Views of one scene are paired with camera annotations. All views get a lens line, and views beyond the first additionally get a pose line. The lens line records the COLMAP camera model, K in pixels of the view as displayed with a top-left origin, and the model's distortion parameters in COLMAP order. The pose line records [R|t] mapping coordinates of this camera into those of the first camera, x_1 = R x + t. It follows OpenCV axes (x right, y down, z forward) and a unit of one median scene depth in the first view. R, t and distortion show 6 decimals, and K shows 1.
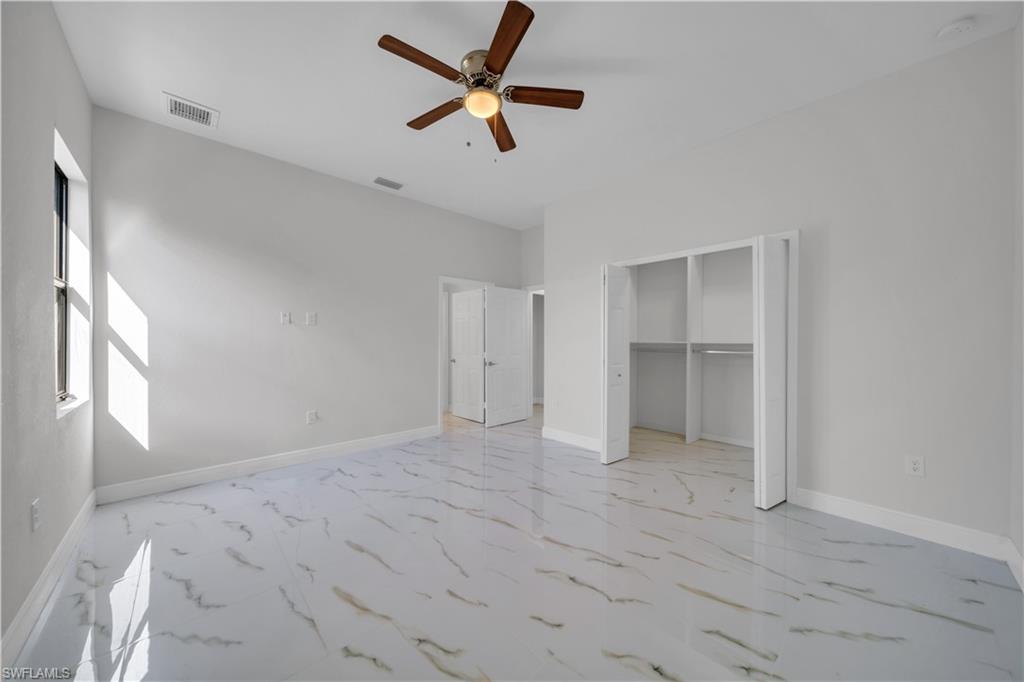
lens RADIAL K [[351.1, 0, 512.0], [0, 351.1, 341.0], [0, 0, 1]] dist [-0.000654, -0.000097]
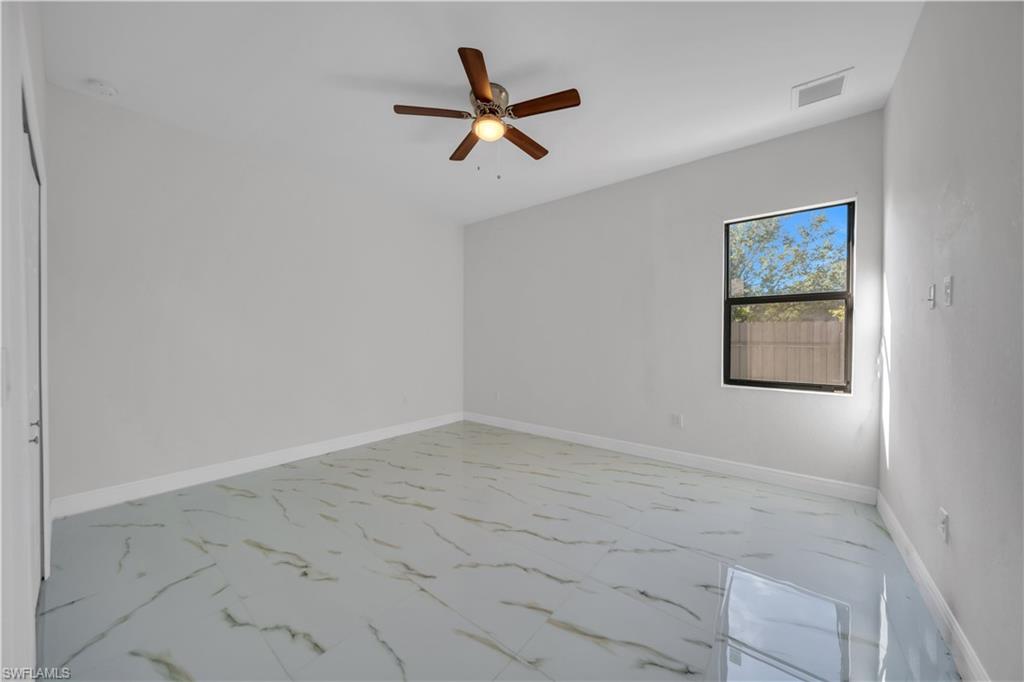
lens RADIAL K [[351.1, 0, 512.0], [0, 351.1, 341.0], [0, 0, 1]] dist [-0.000654, -0.000097]
pose [[-0.987964, -0.004000, -0.154634, 0.011931], [-0.005319, 0.999953, 0.008113, -0.007871], [0.154595, 0.008838, -0.987938, 1.910340]]
